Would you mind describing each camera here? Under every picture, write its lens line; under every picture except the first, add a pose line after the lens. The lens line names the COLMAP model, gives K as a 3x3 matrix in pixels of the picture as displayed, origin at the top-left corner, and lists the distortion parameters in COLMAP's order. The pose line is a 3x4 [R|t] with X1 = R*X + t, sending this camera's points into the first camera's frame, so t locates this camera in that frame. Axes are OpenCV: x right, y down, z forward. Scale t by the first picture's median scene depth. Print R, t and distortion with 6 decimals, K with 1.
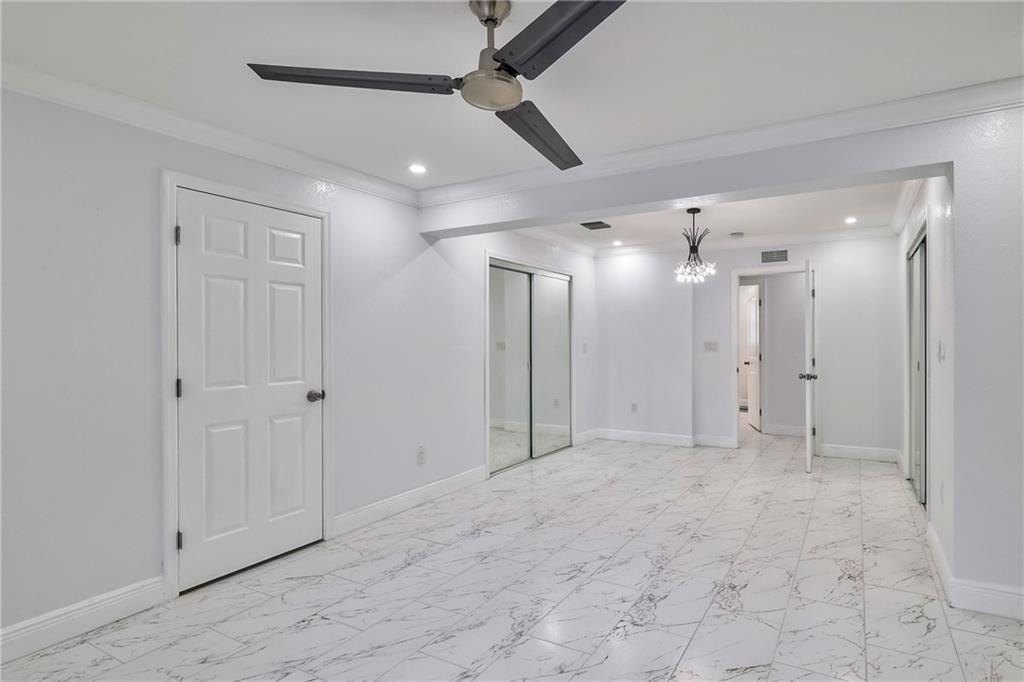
lens RADIAL K [[648.8, 0, 514.9], [0, 648.8, 343.0], [0, 0, 1]] dist [0.001056, -0.000076]
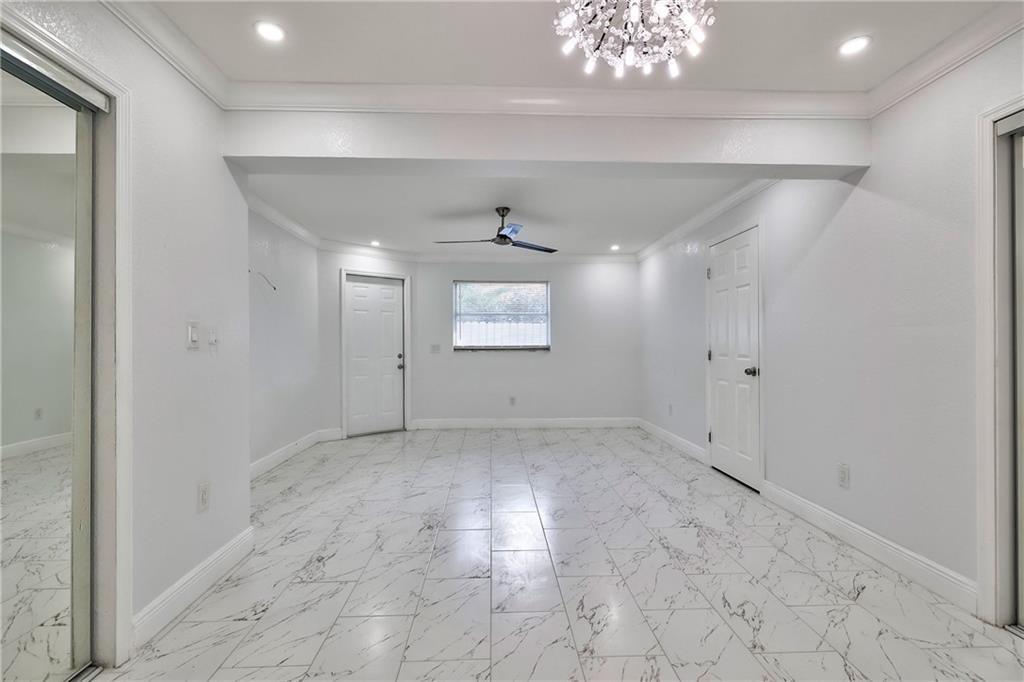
lens RADIAL K [[469.2, 0, 512.6], [0, 469.2, 336.8], [0, 0, 1]] dist [0.003206, 0.000249]
pose [[-0.843954, 0.000099, -0.536415, 0.560222], [0.003390, 0.999981, -0.005149, 0.019347], [0.536404, -0.006164, -0.843939, 1.512462]]
